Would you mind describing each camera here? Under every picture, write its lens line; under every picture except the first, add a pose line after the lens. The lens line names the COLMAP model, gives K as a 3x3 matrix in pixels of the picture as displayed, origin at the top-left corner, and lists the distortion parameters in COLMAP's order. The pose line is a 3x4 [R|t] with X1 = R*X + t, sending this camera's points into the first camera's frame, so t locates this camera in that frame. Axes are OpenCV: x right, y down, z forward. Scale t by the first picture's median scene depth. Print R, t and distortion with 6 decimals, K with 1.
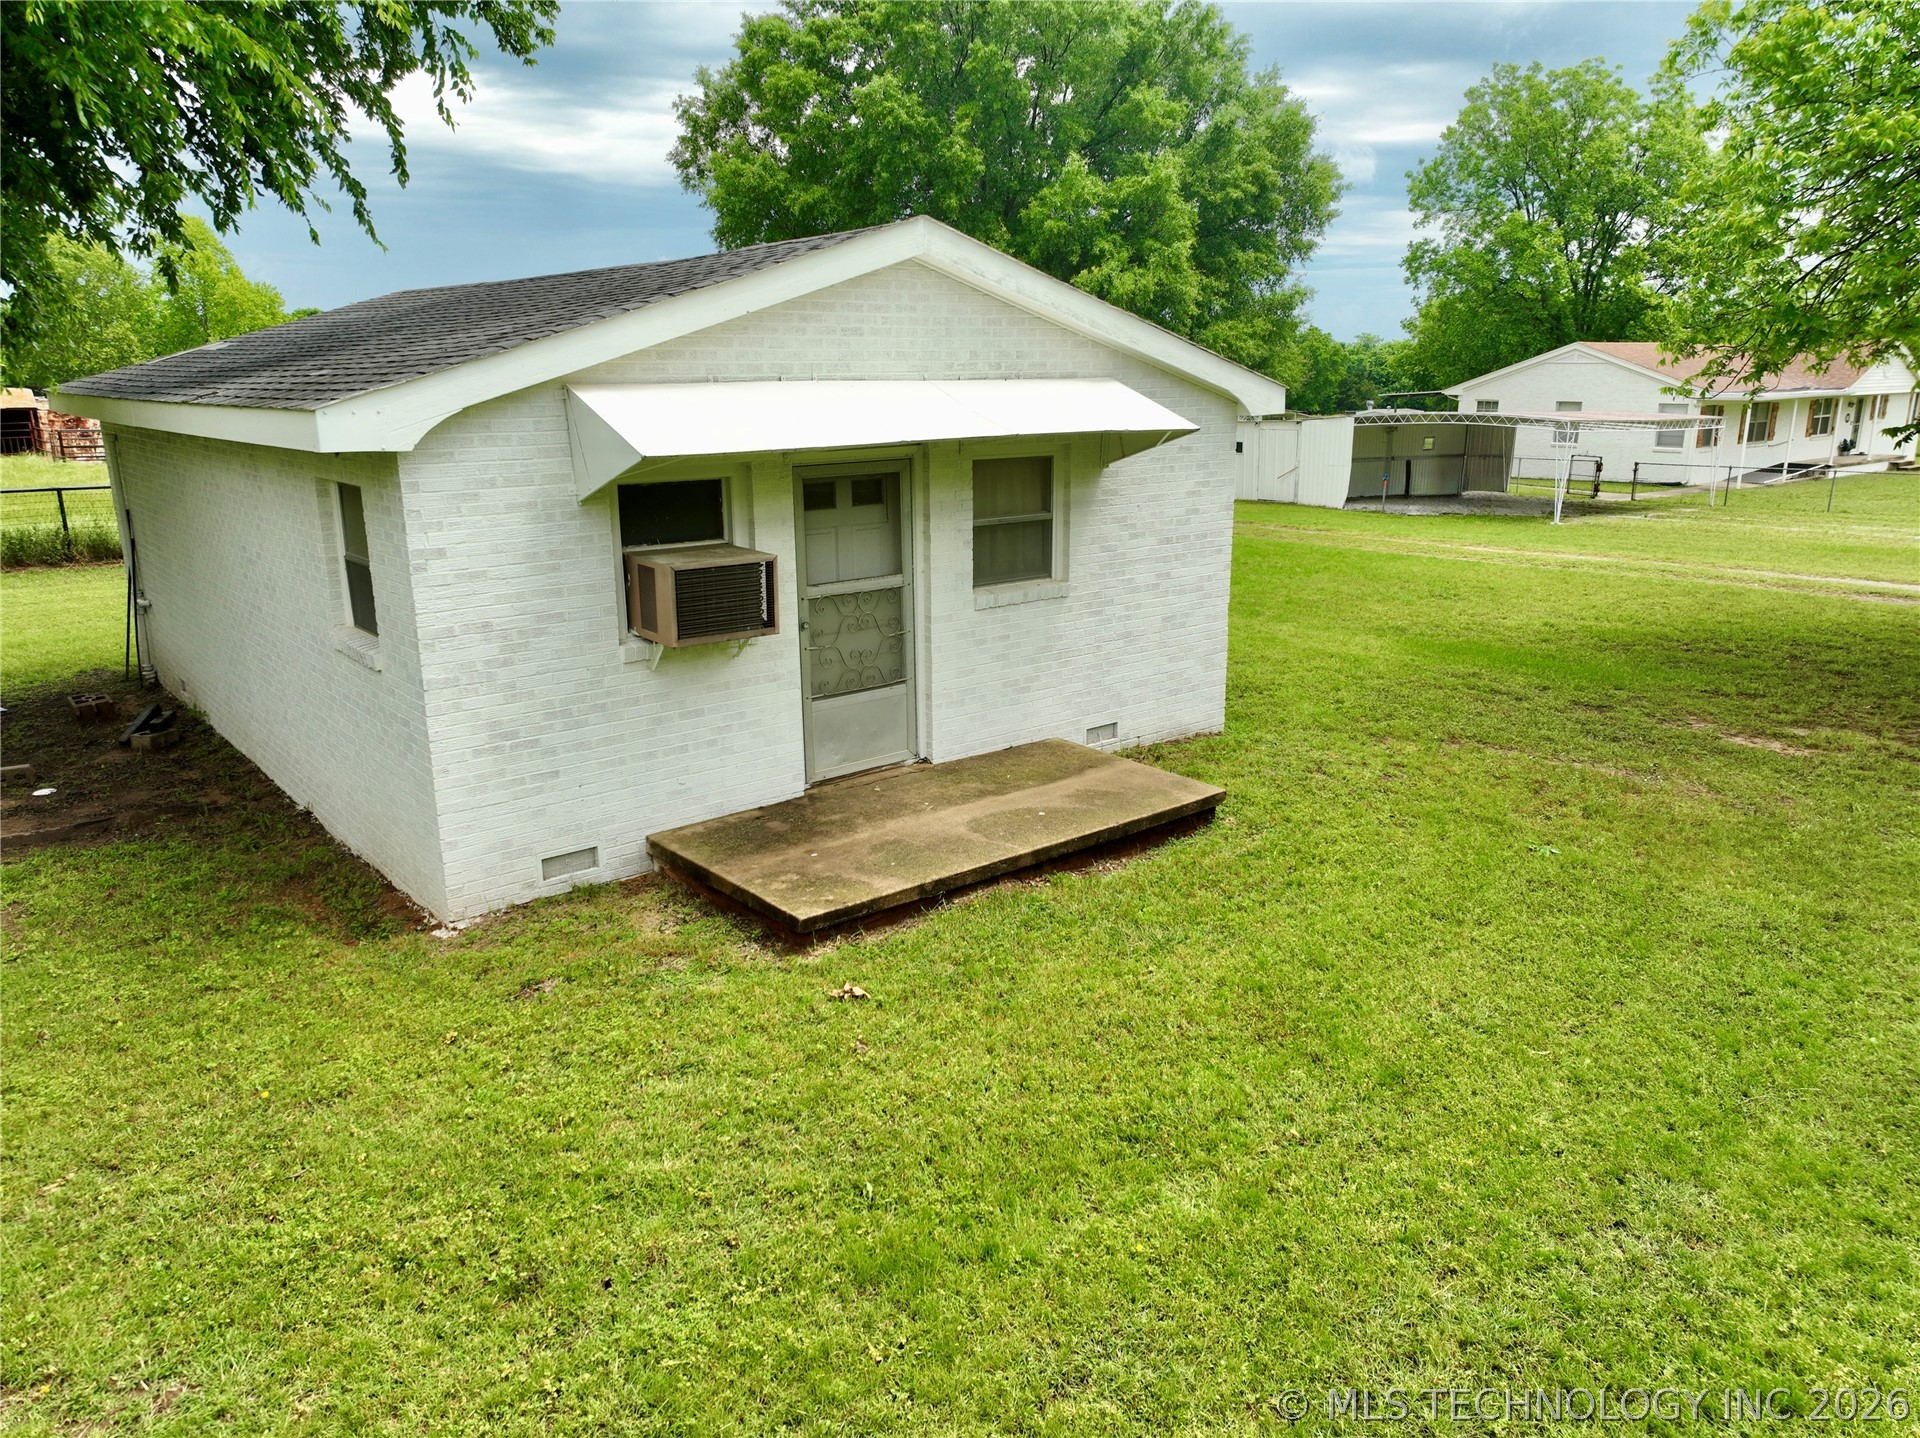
lens RADIAL K [[1356.8, 0, 959.3], [0, 1356.8, 715.8], [0, 0, 1]] dist [-0.010595, 0.033729]
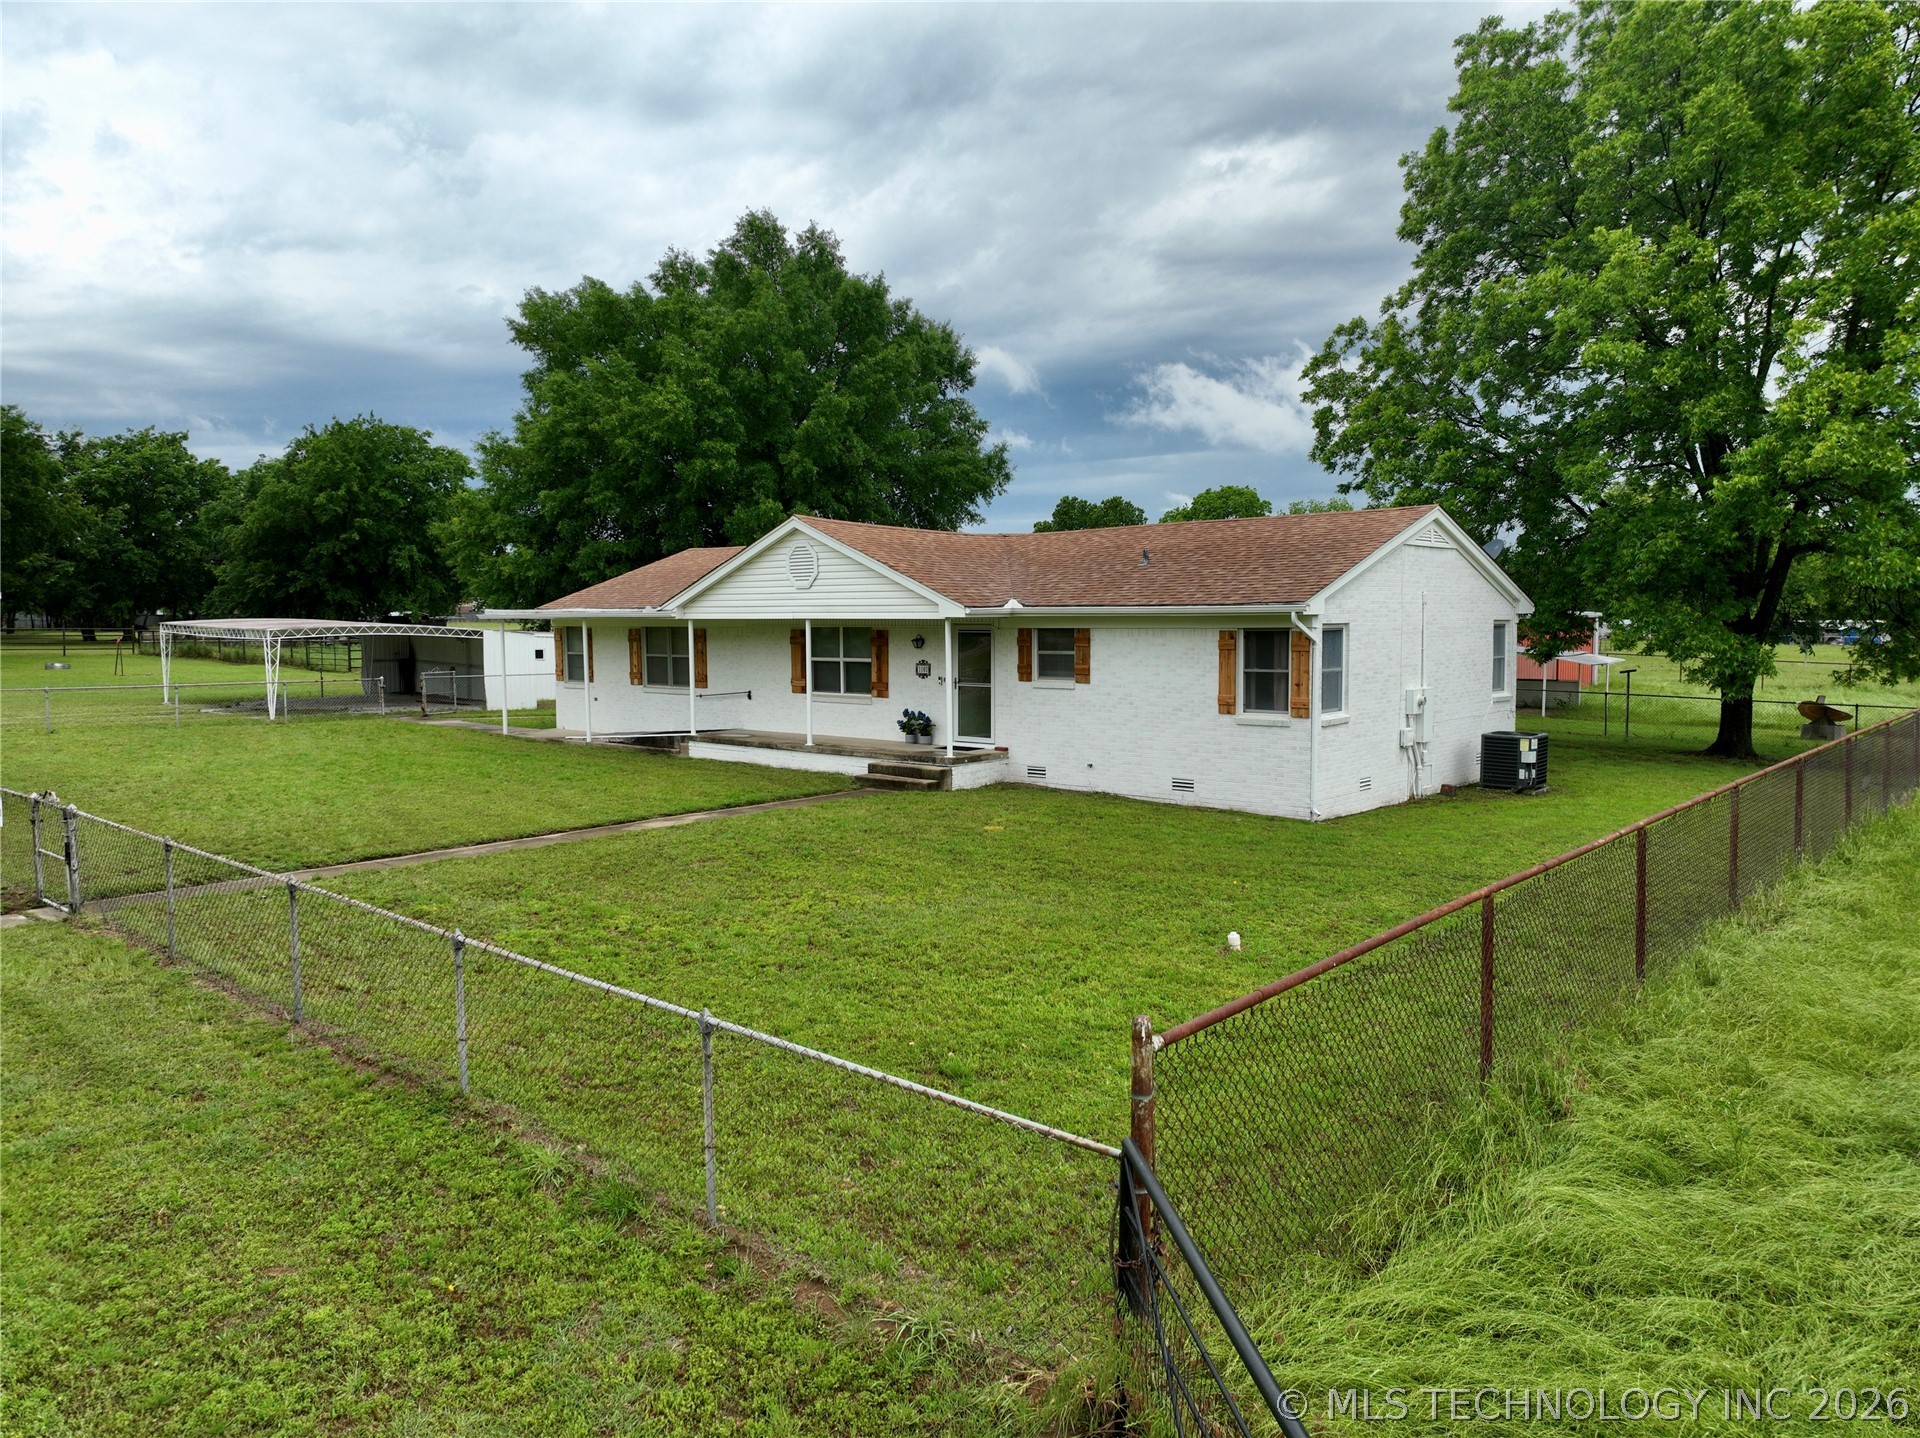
lens RADIAL K [[1345.8, 0, 963.8], [0, 1345.8, 716.8], [0, 0, 1]] dist [0.006547, 0.008159]
pose [[0.177600, 0.081274, -0.980741, 1.446166], [-0.244481, 0.968984, 0.036027, -0.284421], [0.953251, 0.233375, 0.191961, 1.176174]]
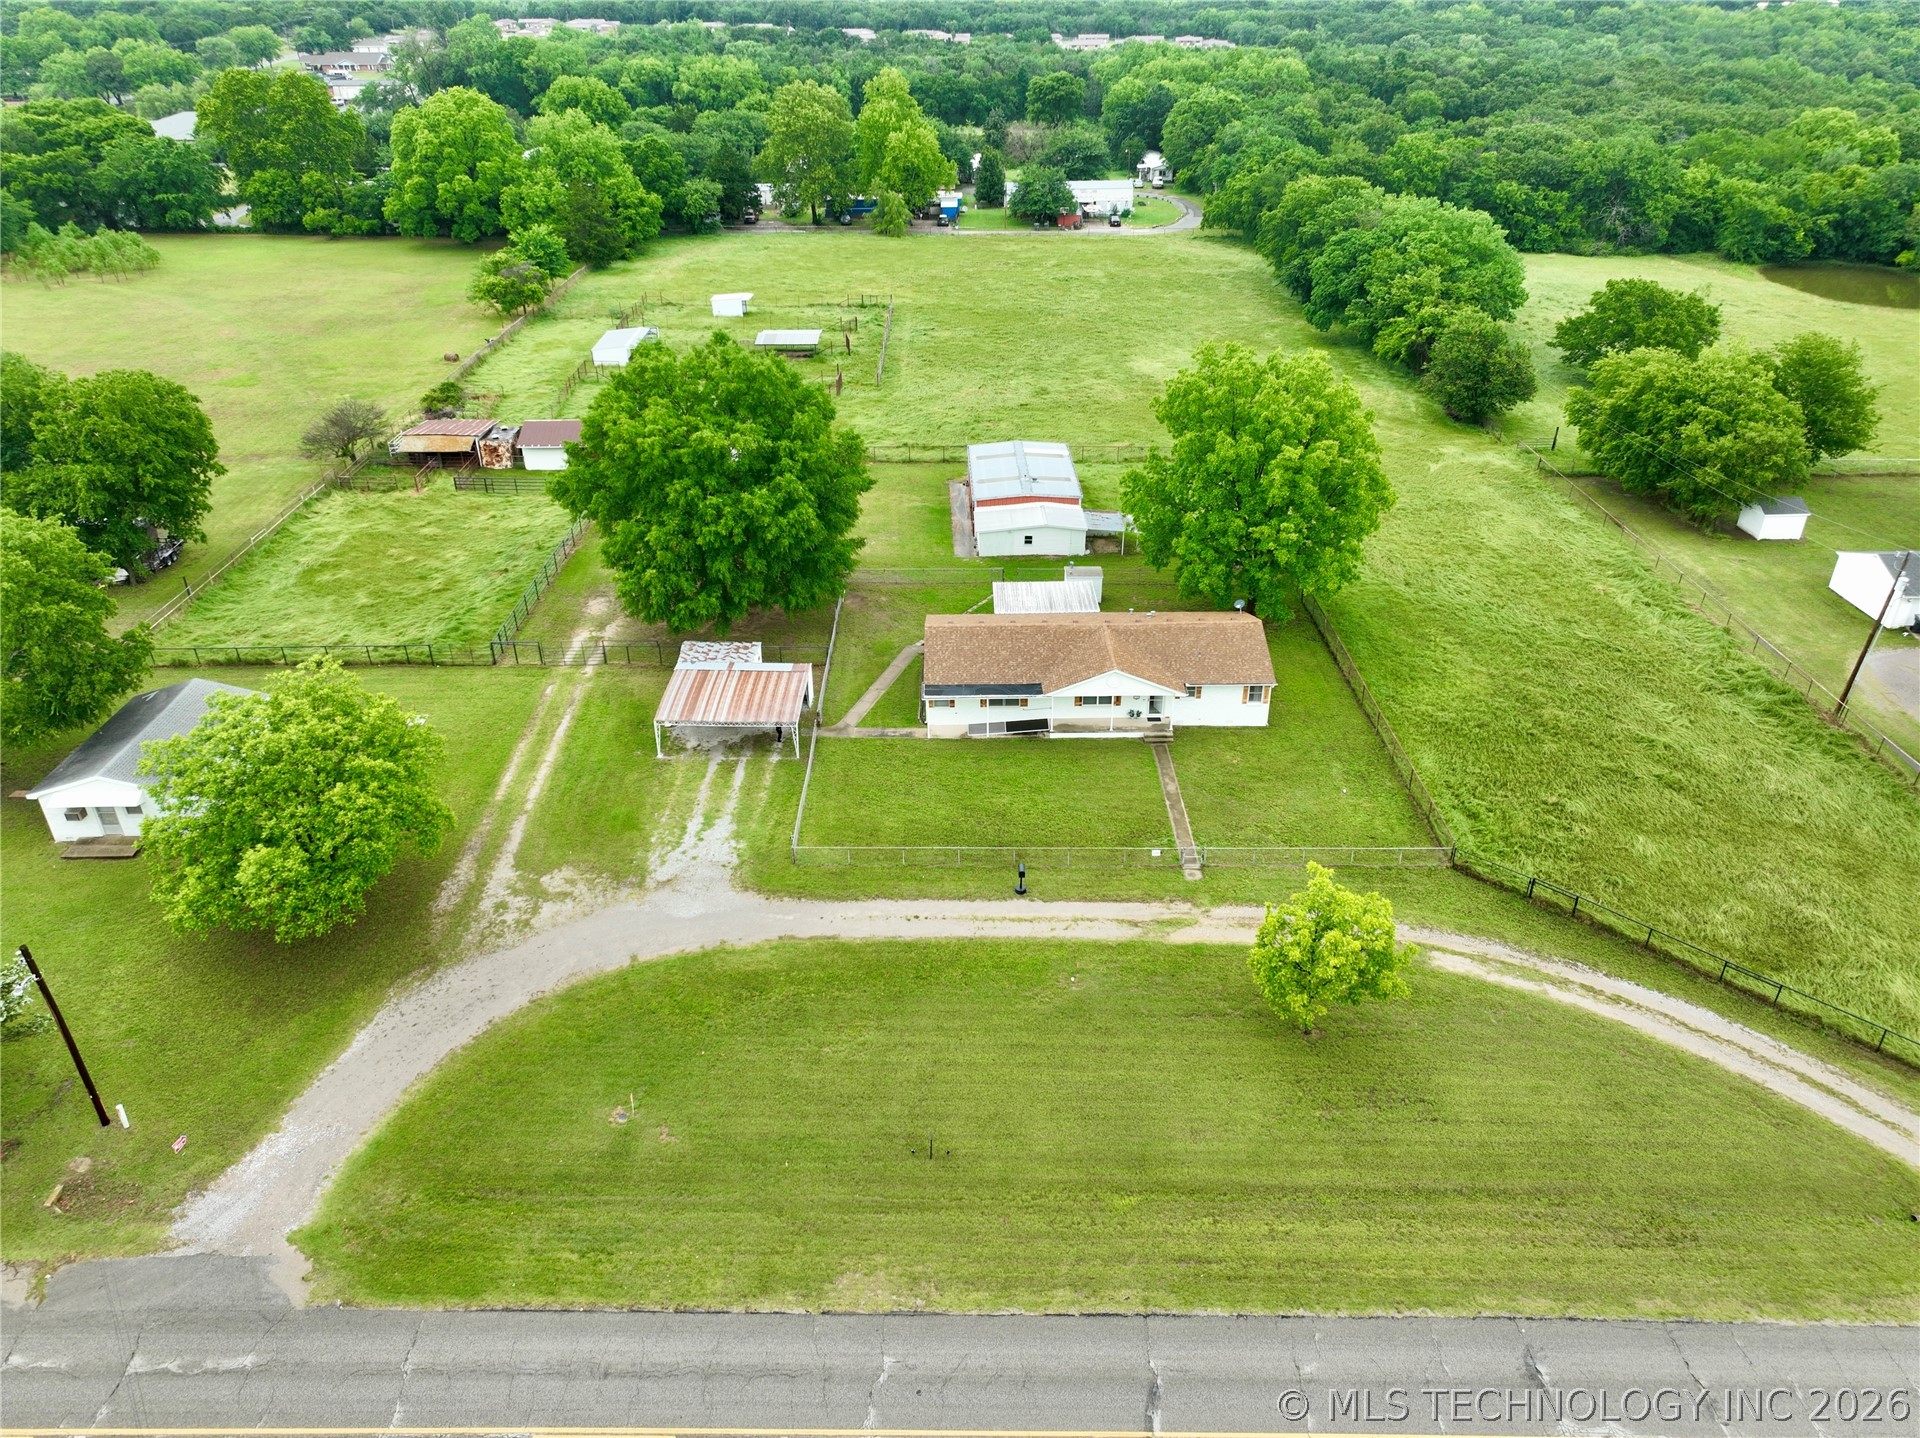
lens RADIAL K [[1346.3, 0, 960.0], [0, 1346.3, 719.0], [0, 0, 1]] dist [0.005677, 0.008494]
pose [[0.784281, 0.307061, -0.539088, 1.701778], [-0.152596, 0.937710, 0.312113, -0.825299], [0.601346, -0.162522, 0.782285, -0.433823]]
